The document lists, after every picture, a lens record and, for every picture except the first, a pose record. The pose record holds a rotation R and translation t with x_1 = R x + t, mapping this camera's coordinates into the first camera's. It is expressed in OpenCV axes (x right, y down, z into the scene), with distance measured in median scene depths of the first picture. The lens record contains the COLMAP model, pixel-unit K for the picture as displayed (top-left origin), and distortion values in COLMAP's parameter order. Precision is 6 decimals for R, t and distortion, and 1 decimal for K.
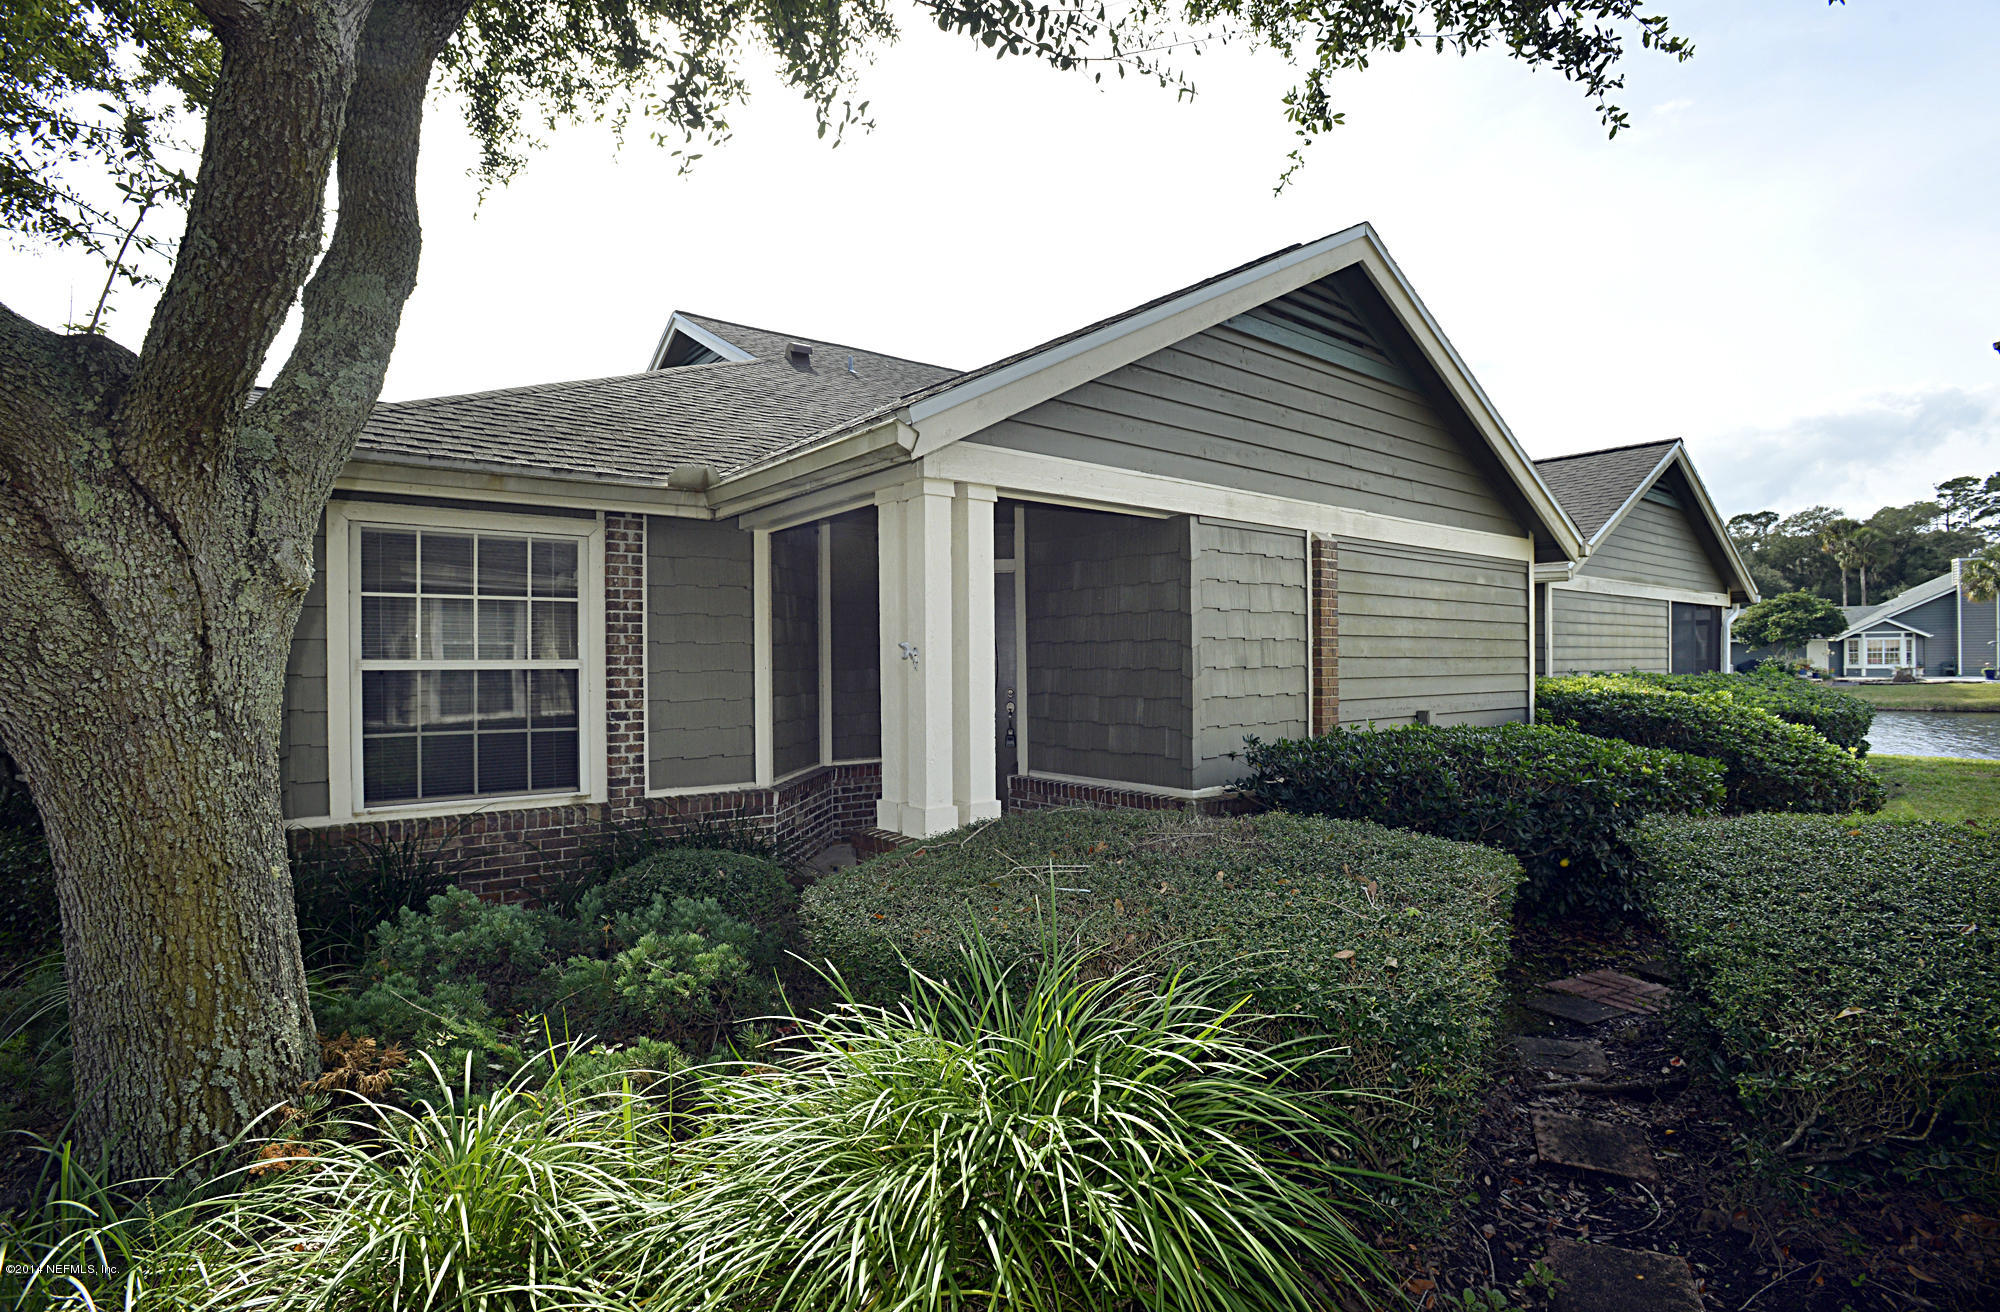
lens RADIAL K [[920.2, 0, 980.9], [0, 920.2, 669.5], [0, 0, 1]] dist [-0.039637, 0.000960]
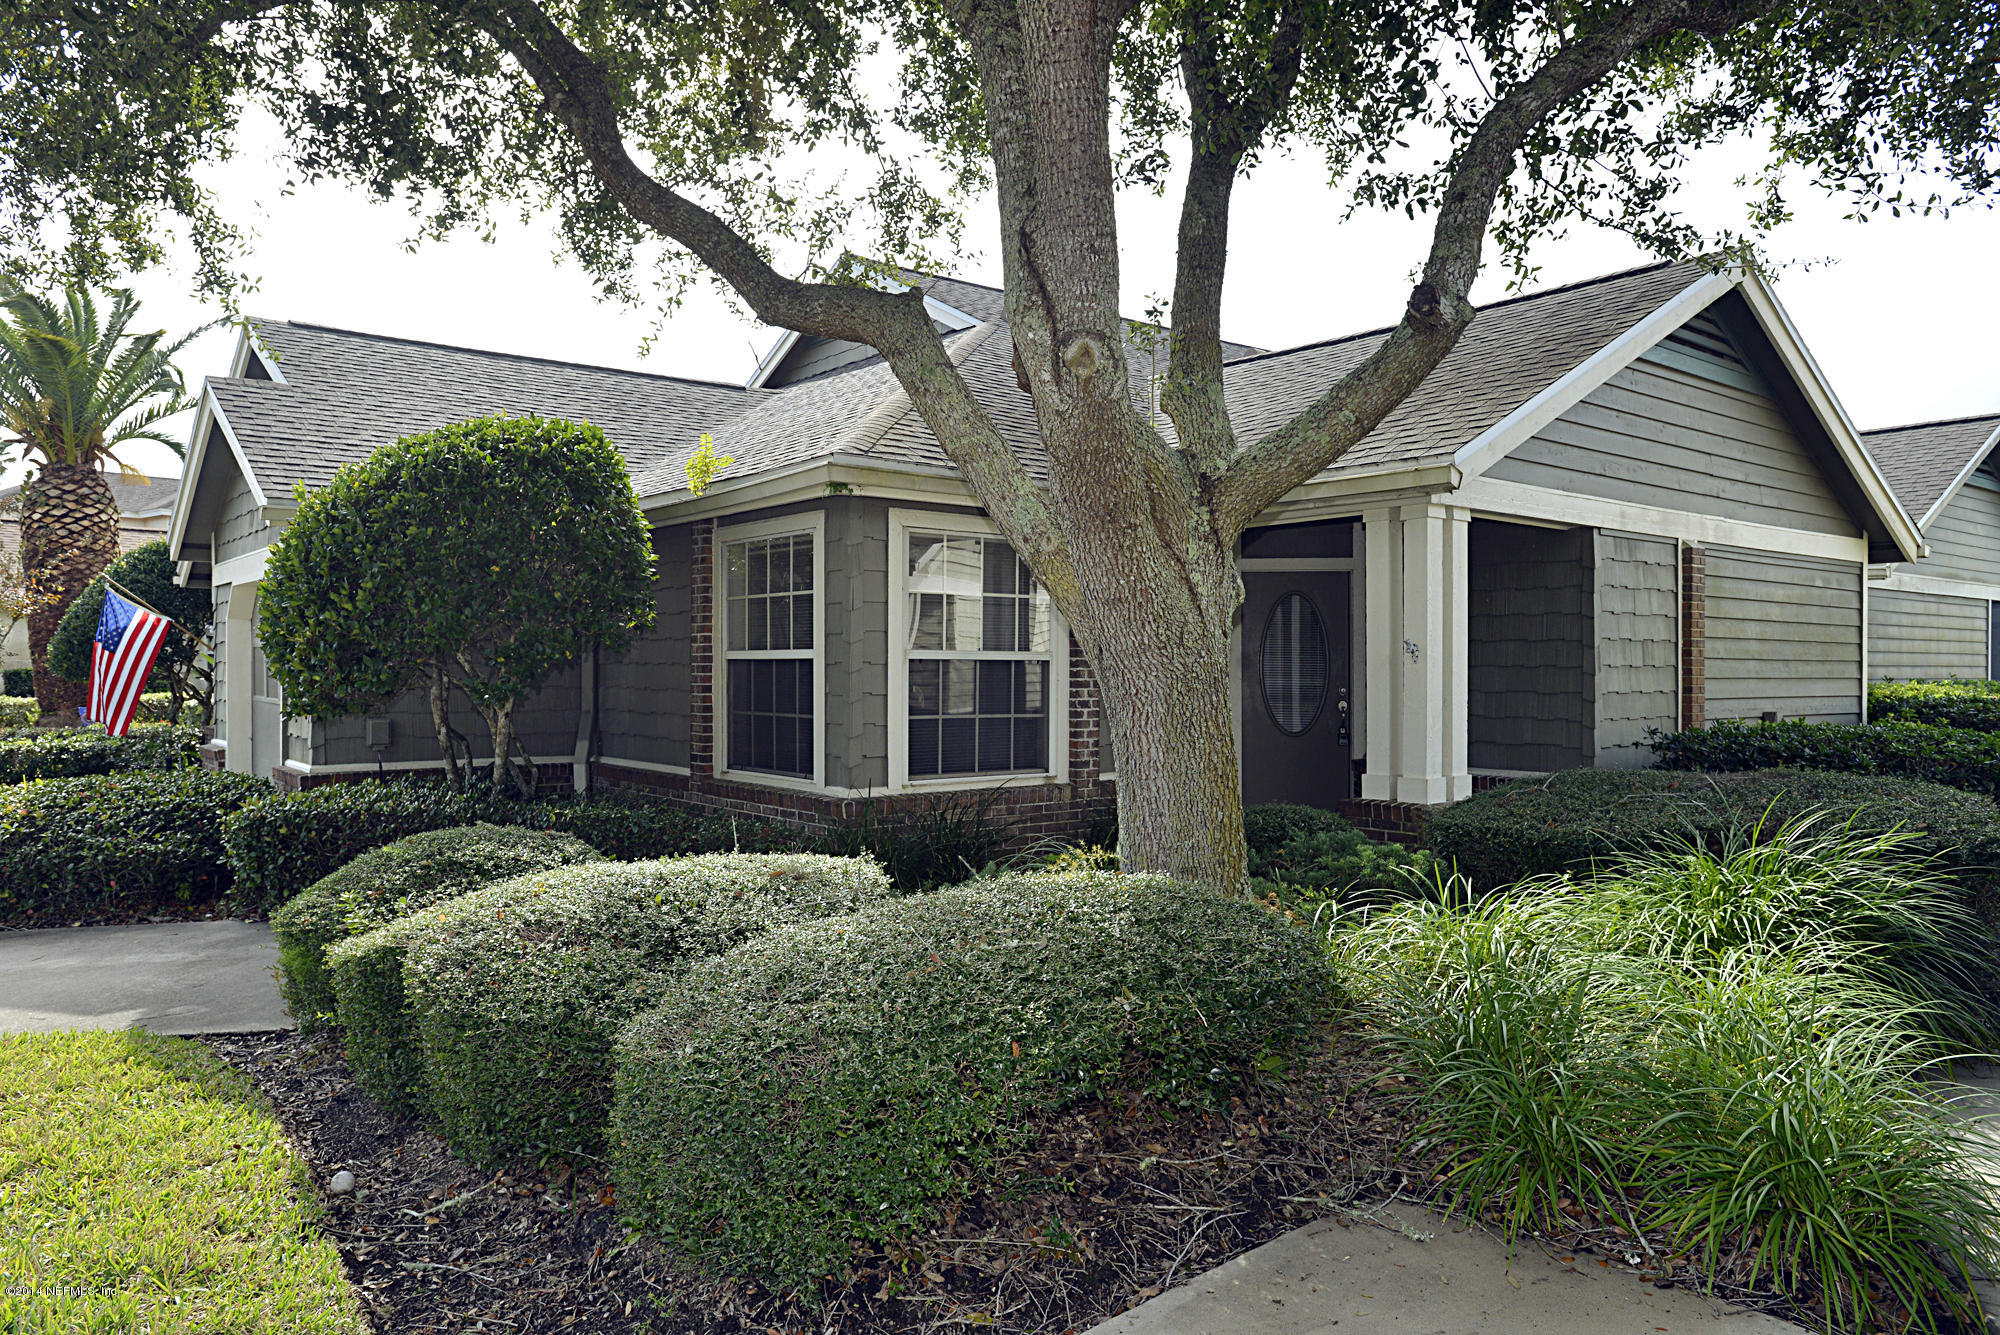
lens RADIAL K [[1317.3, 0, 998.7], [0, 1317.3, 665.2], [0, 0, 1]] dist [0.021467, 0.005392]
pose [[0.999194, 0.009636, 0.038979, -0.502779], [-0.009175, 0.999886, -0.011974, 0.021676], [-0.039090, 0.011607, 0.999168, -0.516675]]
